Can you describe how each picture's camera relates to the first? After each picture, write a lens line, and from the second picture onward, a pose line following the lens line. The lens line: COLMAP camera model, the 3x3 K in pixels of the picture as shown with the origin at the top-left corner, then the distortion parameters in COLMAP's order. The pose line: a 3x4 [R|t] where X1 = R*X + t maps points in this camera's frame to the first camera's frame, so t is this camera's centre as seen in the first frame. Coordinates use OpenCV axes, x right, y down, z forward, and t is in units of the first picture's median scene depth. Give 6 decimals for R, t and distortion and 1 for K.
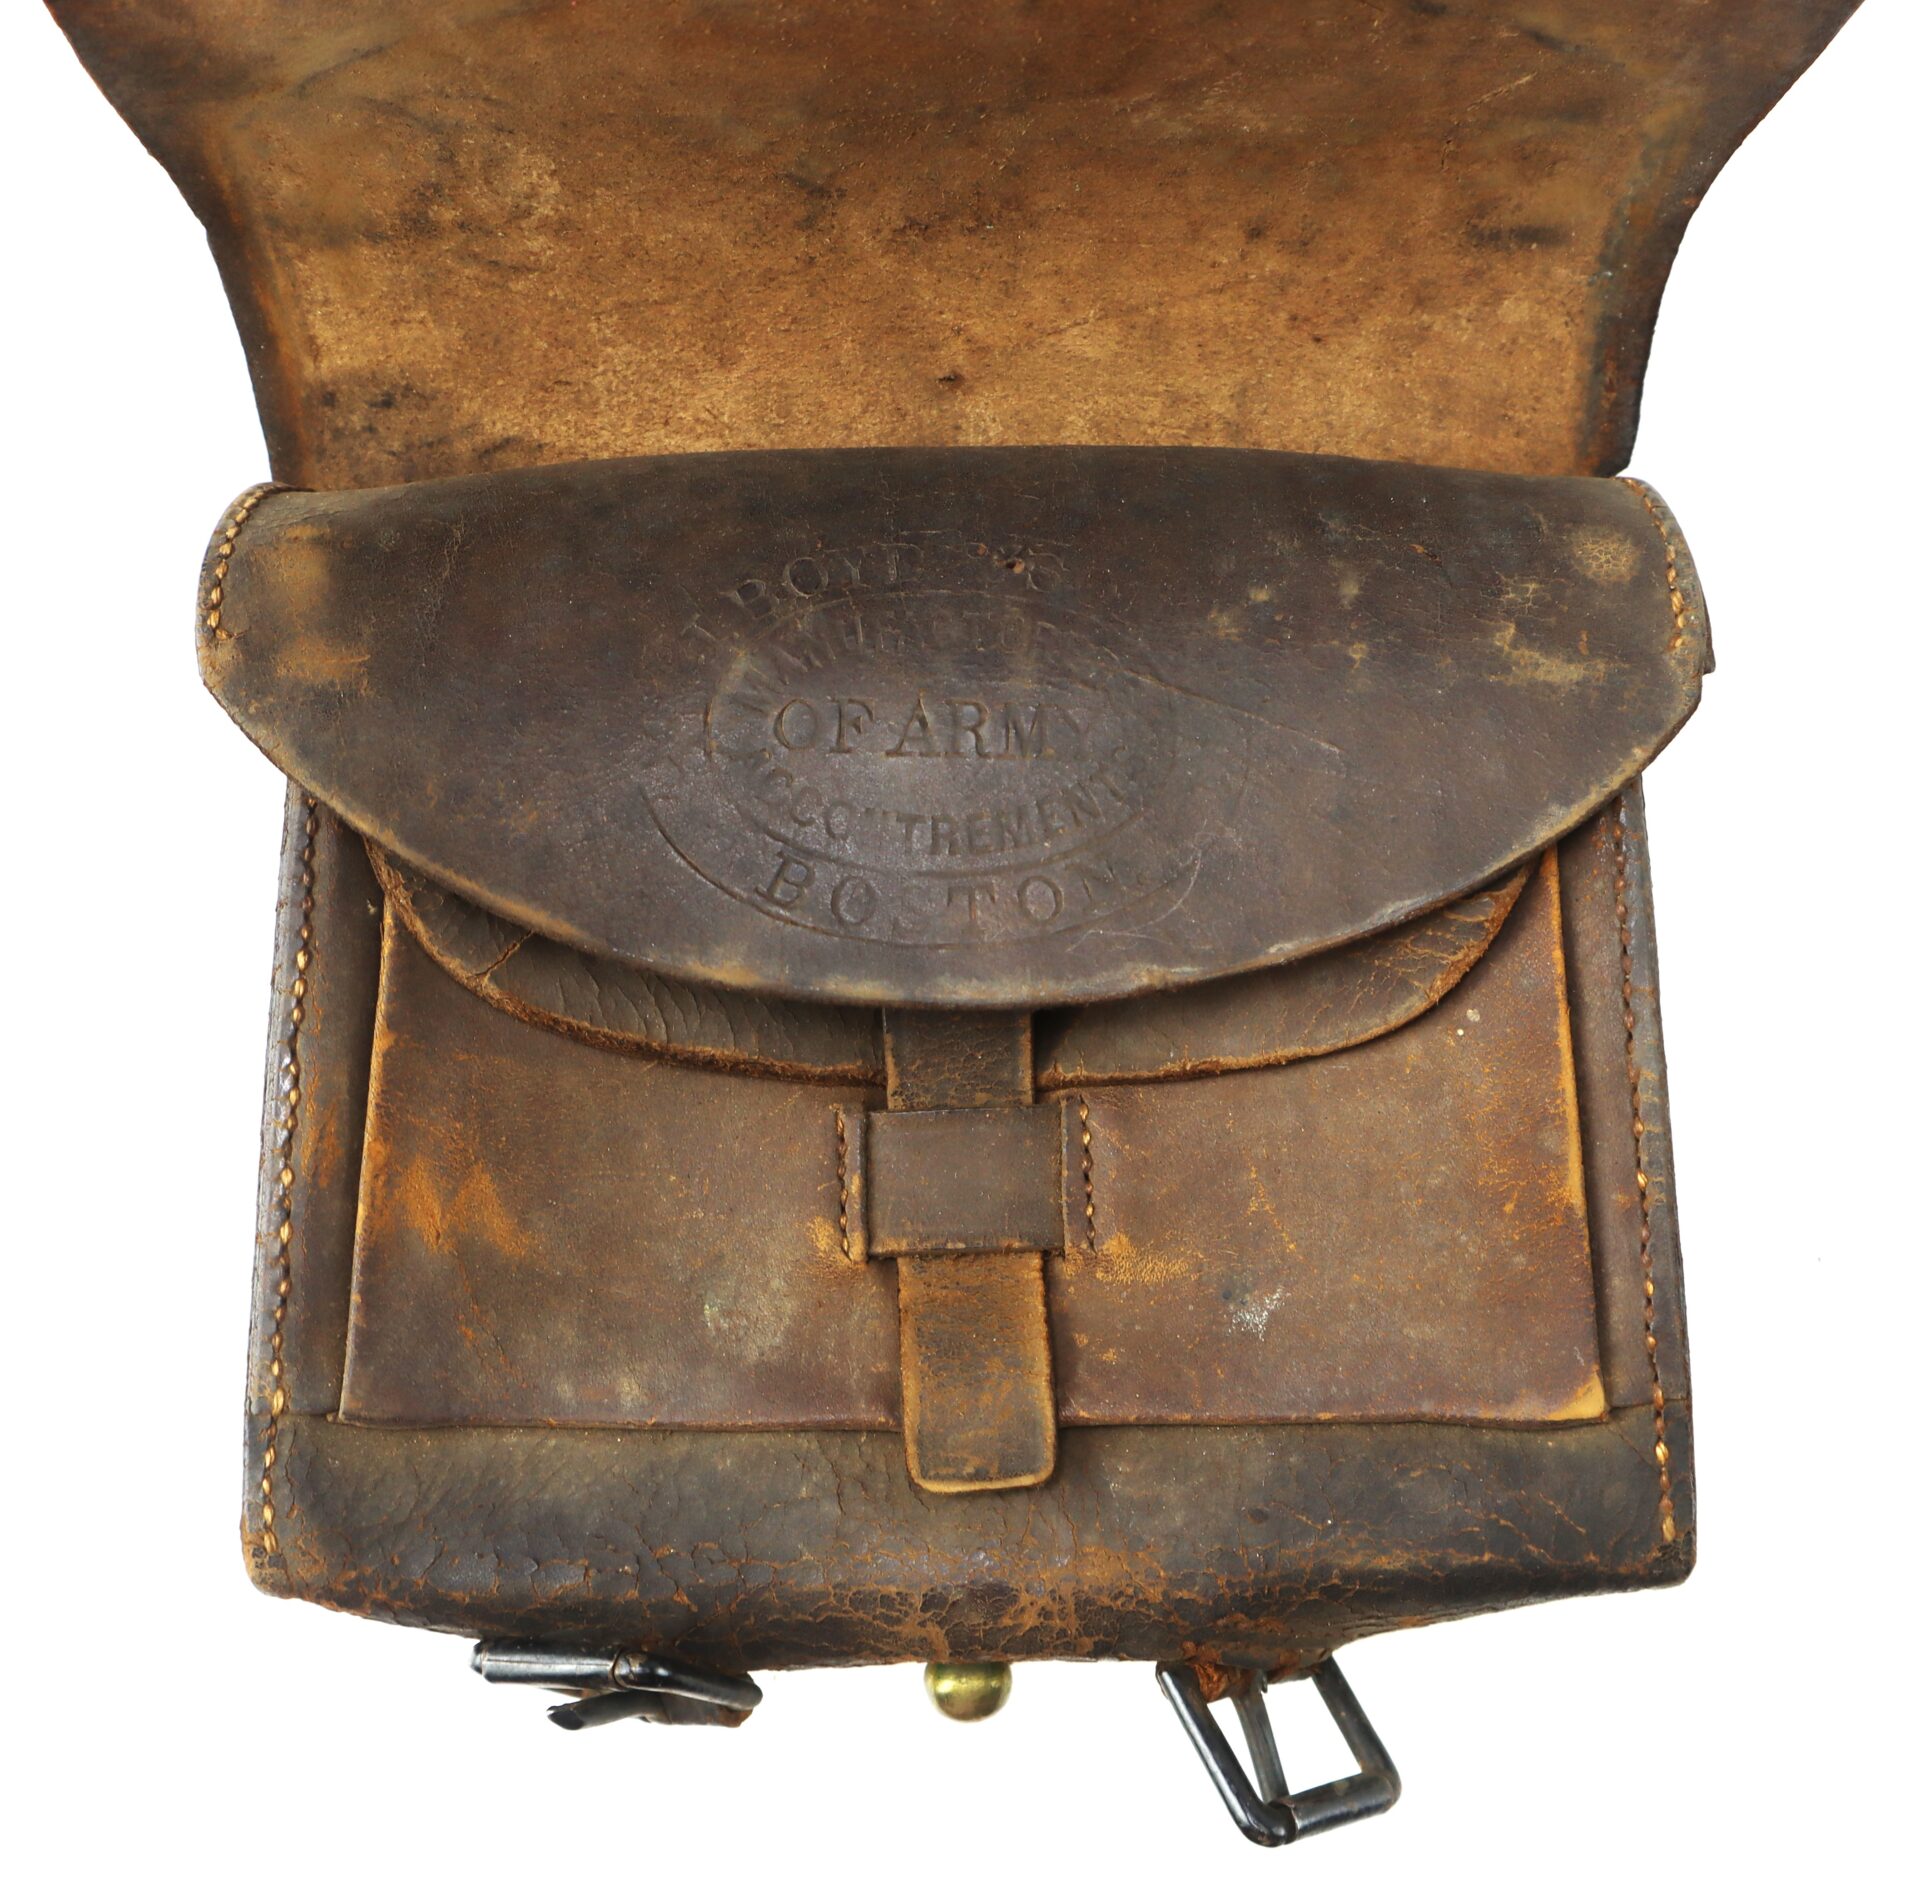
lens RADIAL K [[2067.0, 0, 919.0], [0, 2067.0, 938.1], [0, 0, 1]] dist [-0.131966, 0.064979]
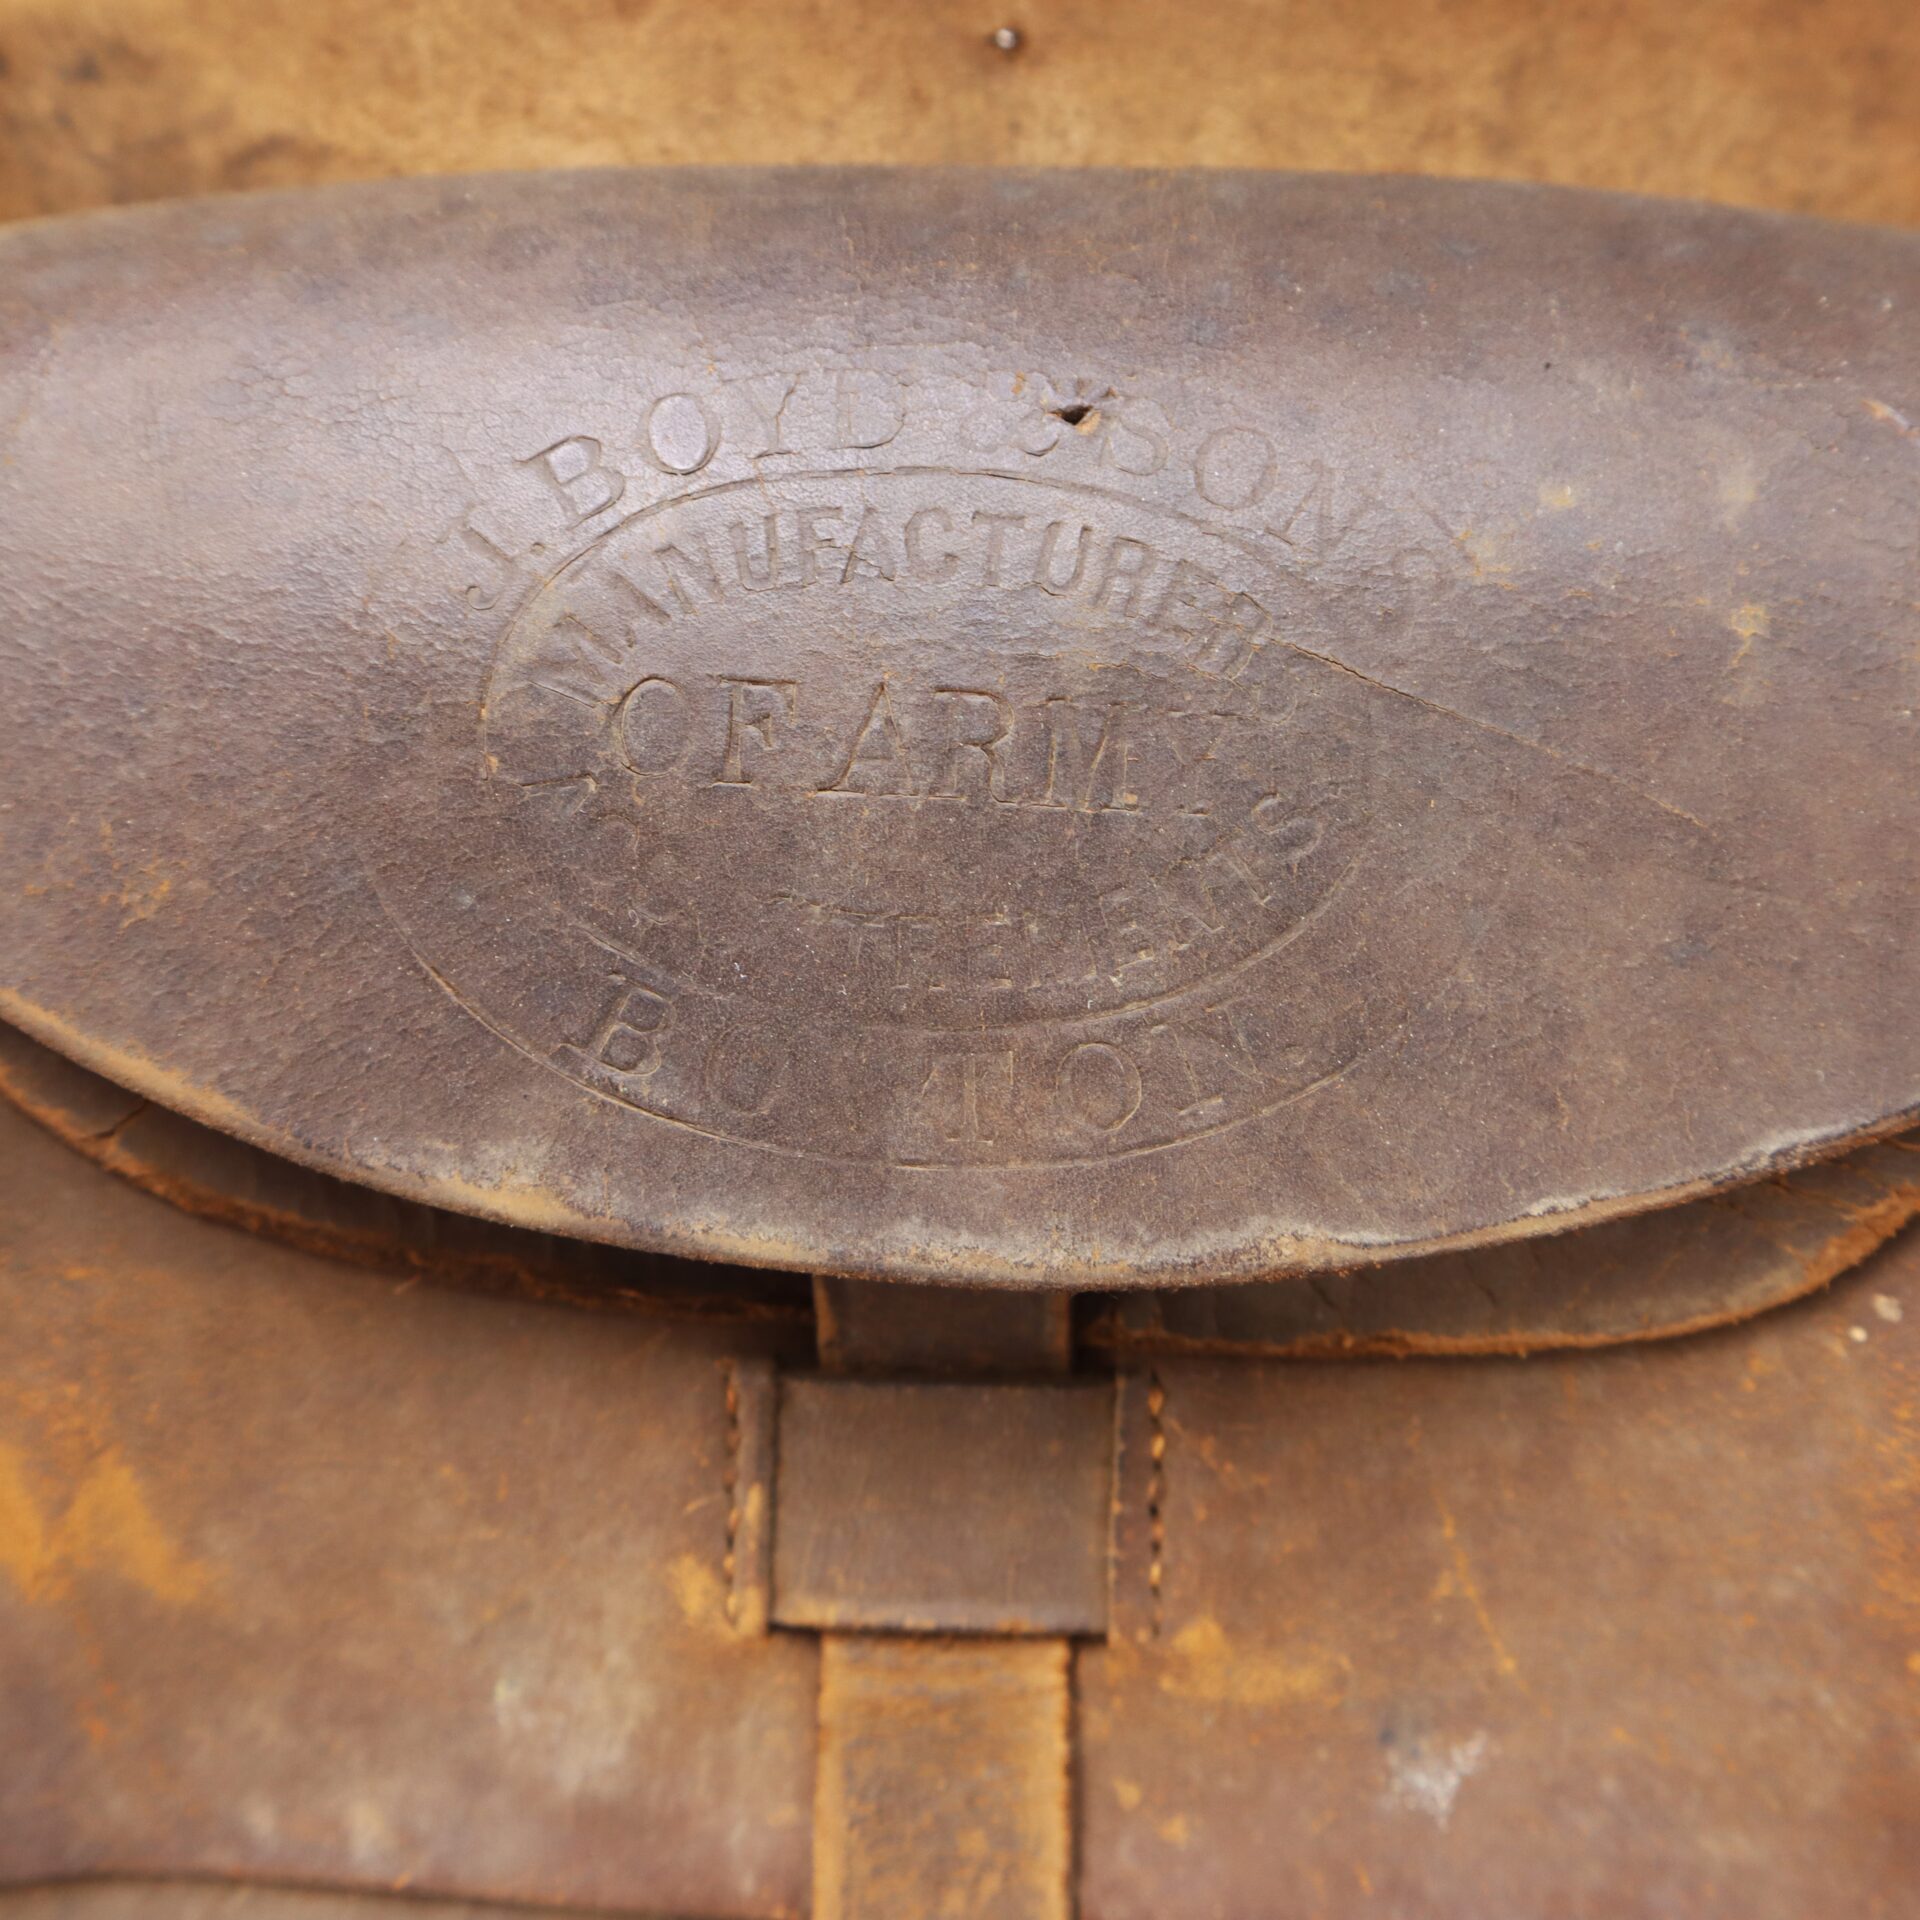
lens RADIAL K [[1924.3, 0, 881.2], [0, 1924.3, 924.4], [0, 0, 1]] dist [-0.073247, 0.011848]
pose [[0.997336, 0.042877, -0.059014, 0.030116], [-0.032817, 0.986251, 0.161962, -0.132633], [0.065147, -0.159594, 0.985031, 0.505301]]
